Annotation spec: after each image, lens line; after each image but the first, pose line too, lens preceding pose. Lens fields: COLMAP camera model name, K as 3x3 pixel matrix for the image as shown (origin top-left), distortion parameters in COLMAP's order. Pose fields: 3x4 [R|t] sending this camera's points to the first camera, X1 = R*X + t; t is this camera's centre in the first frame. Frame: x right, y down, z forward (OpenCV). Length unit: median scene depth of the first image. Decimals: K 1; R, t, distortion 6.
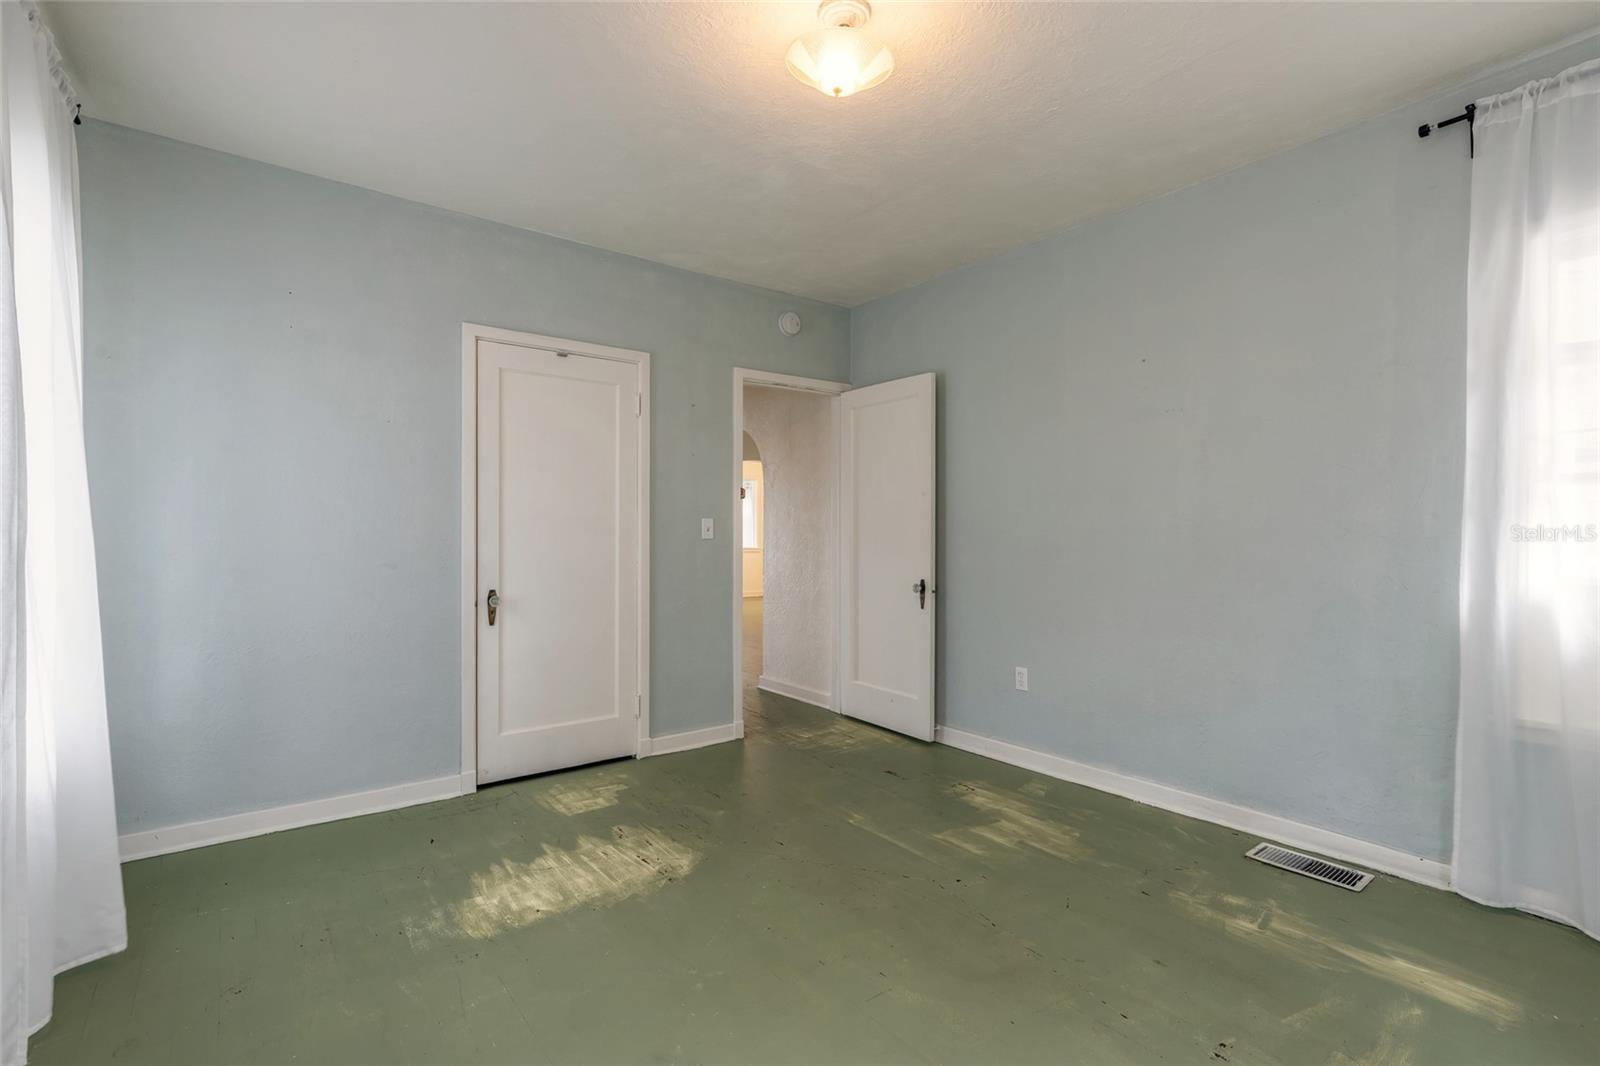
lens RADIAL K [[724.5, 0, 797.5], [0, 724.5, 532.5], [0, 0, 1]] dist [0.012191, -0.001891]
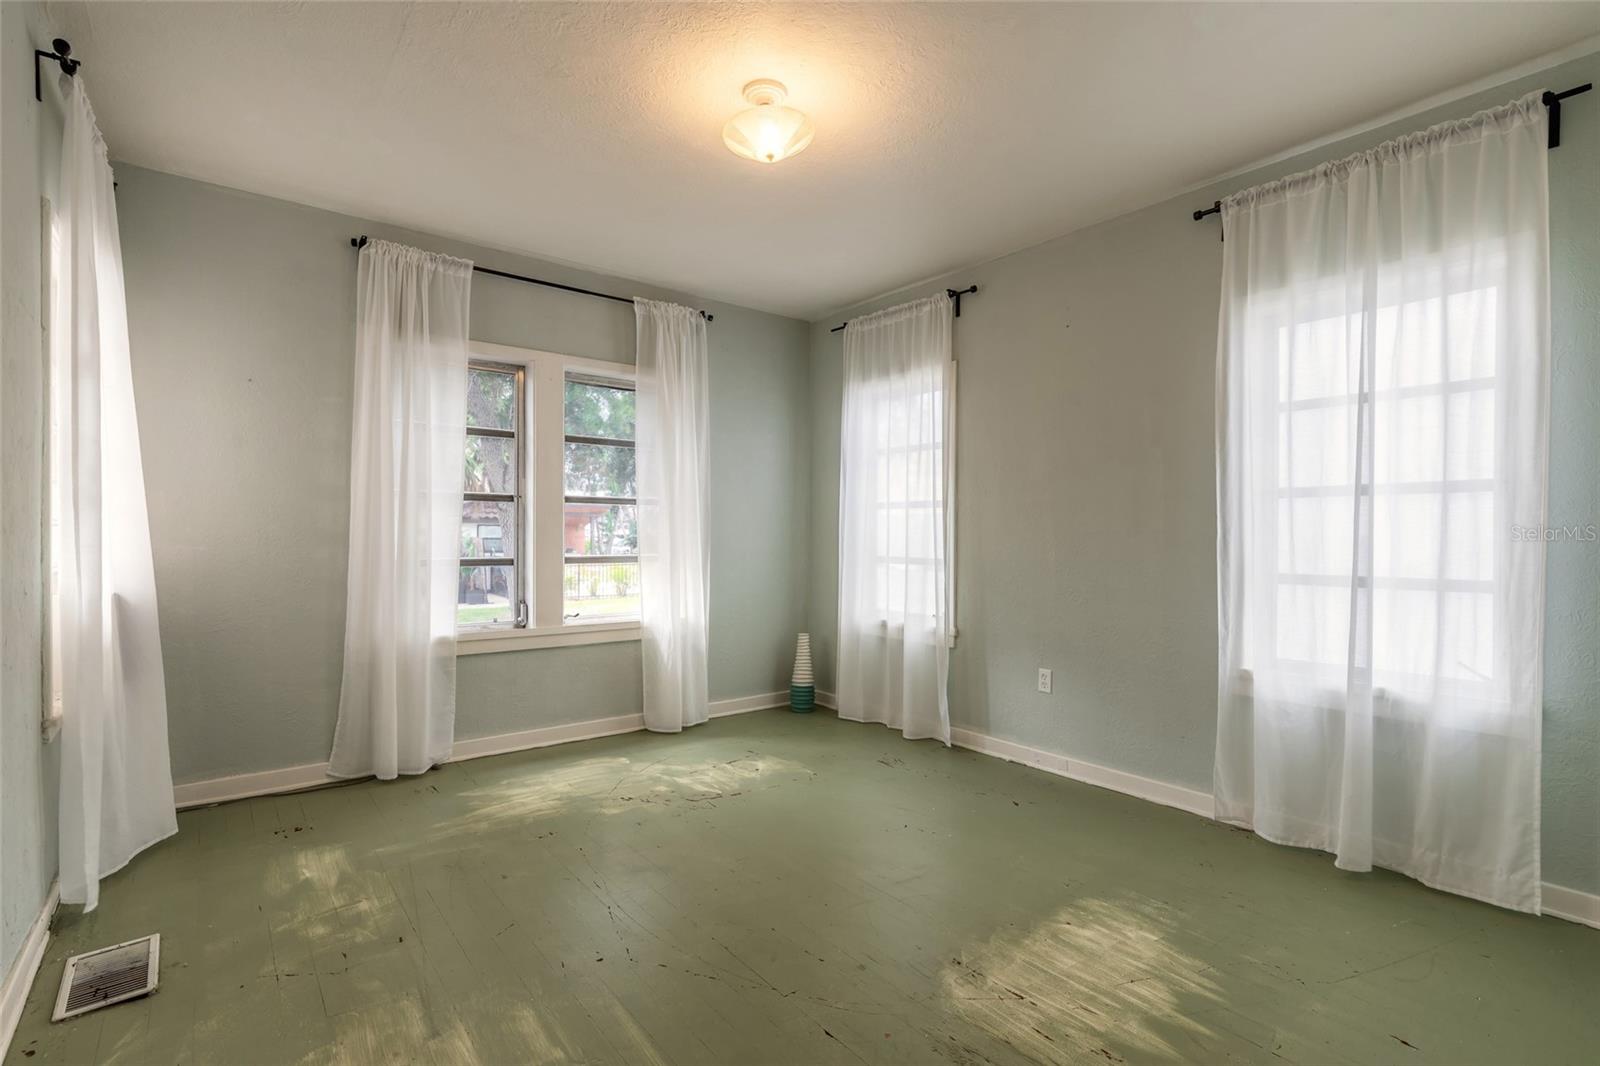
lens RADIAL K [[777.2, 0, 800.0], [0, 777.2, 535.9], [0, 0, 1]] dist [0.003807, 0.000317]
pose [[-0.999896, -0.008279, -0.011820, 0.014580], [-0.008343, 0.999951, 0.005298, 0.003566], [0.011775, 0.005396, -0.999916, 1.880625]]
